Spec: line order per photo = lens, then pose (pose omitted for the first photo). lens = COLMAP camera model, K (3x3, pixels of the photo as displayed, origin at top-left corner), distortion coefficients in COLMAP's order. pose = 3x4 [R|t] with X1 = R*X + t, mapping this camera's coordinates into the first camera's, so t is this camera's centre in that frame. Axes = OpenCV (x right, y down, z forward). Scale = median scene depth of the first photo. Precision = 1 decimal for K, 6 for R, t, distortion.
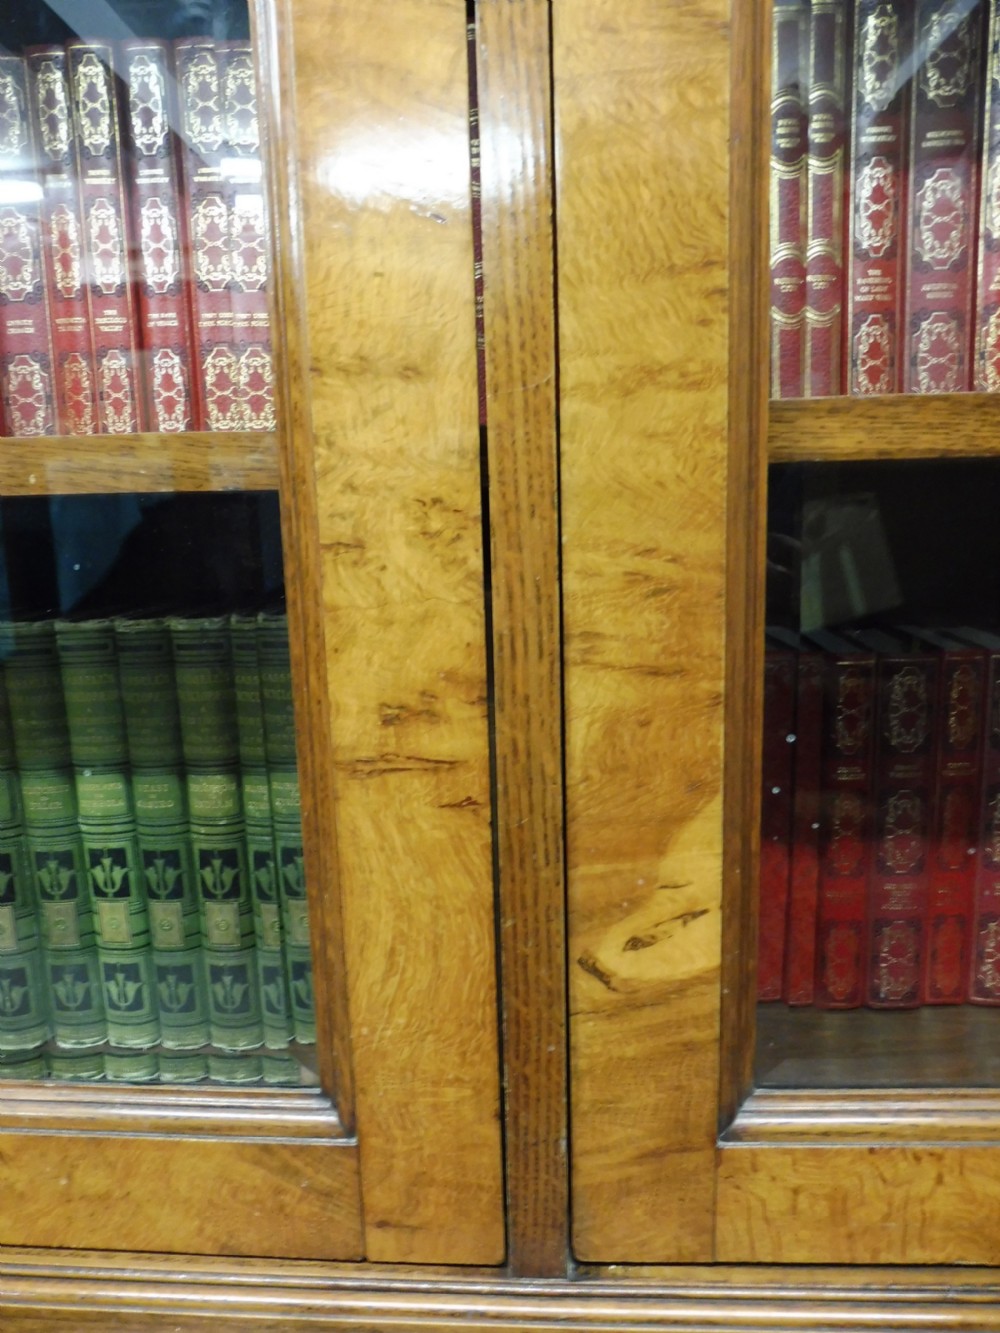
lens RADIAL K [[973.2, 0, 497.7], [0, 973.2, 671.3], [0, 0, 1]] dist [-0.038206, -0.006009]
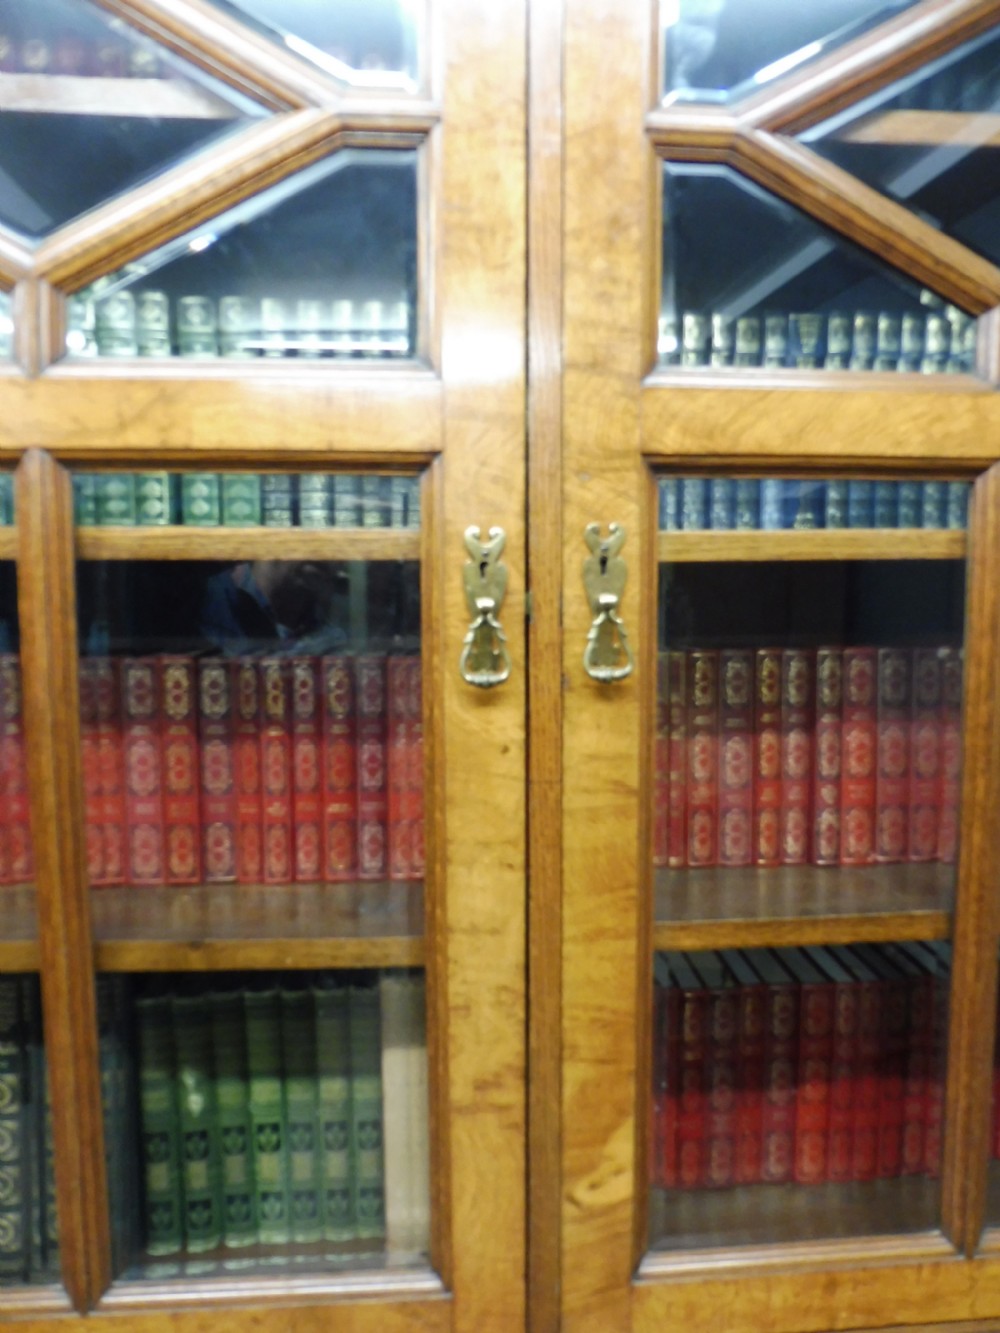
lens RADIAL K [[973.2, 0, 497.7], [0, 973.2, 671.3], [0, 0, 1]] dist [-0.038206, -0.006009]
pose [[0.989685, 0.013418, 0.142628, -0.354076], [-0.000053, 0.995638, -0.093302, -0.604421], [-0.143257, 0.092332, 0.985369, -1.064514]]
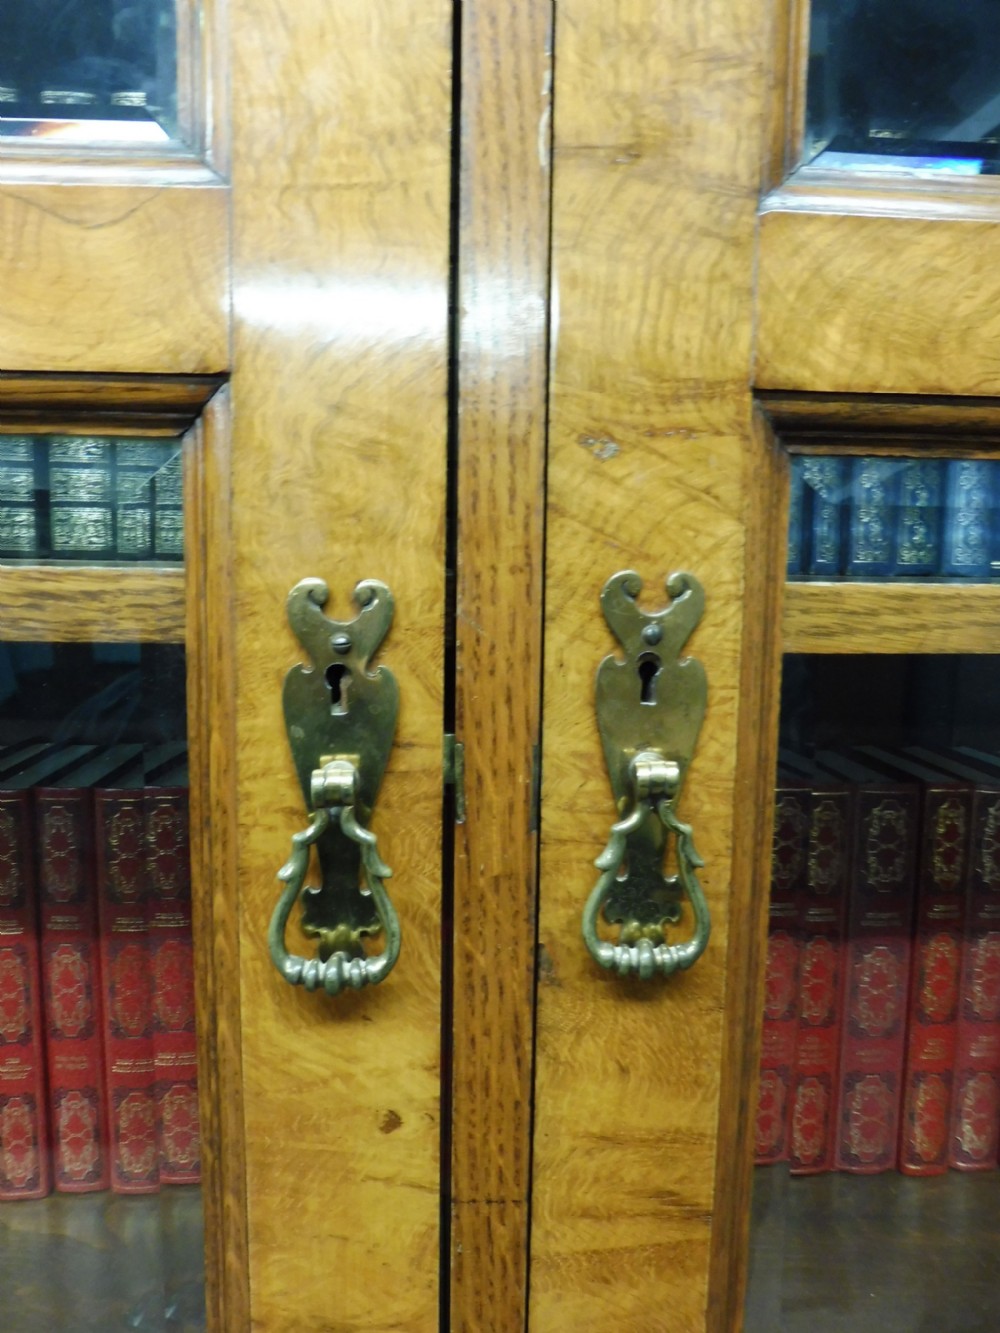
lens RADIAL K [[973.2, 0, 497.7], [0, 973.2, 671.3], [0, 0, 1]] dist [-0.038206, -0.006009]
pose [[0.992333, 0.030792, 0.119697, -0.087016], [-0.023103, 0.997611, -0.065099, -0.936496], [-0.121416, 0.061834, 0.990674, 0.021086]]
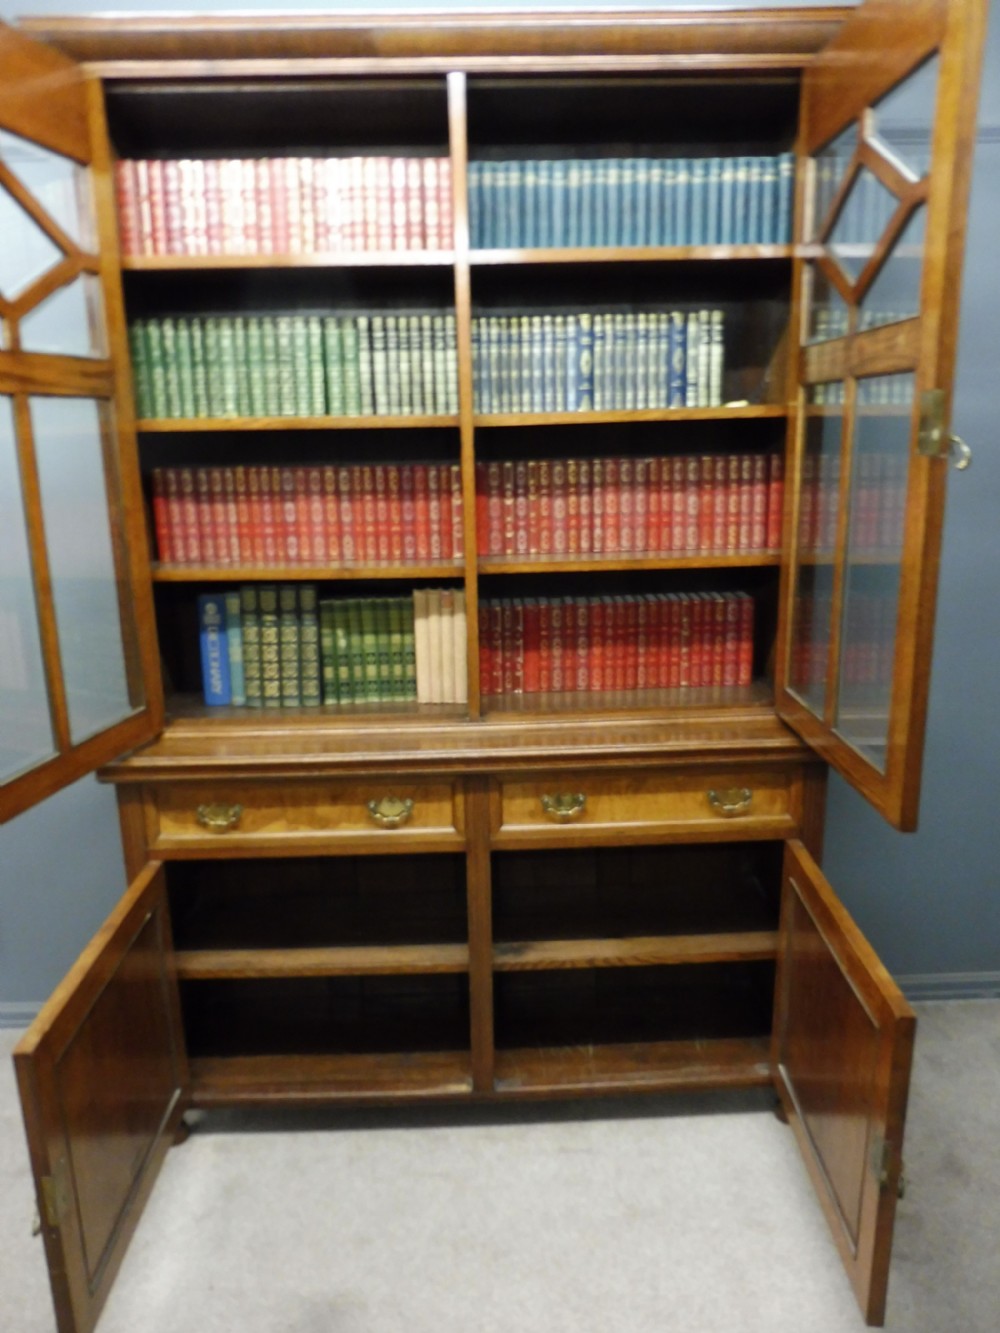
lens RADIAL K [[957.9, 0, 500.3], [0, 957.9, 654.5], [0, 0, 1]] dist [-0.022236, -0.054819]
pose [[0.994691, -0.014535, 0.101871, -0.365386], [0.009807, 0.998858, 0.046758, 0.000824], [-0.102434, -0.045511, 0.993698, -4.462805]]
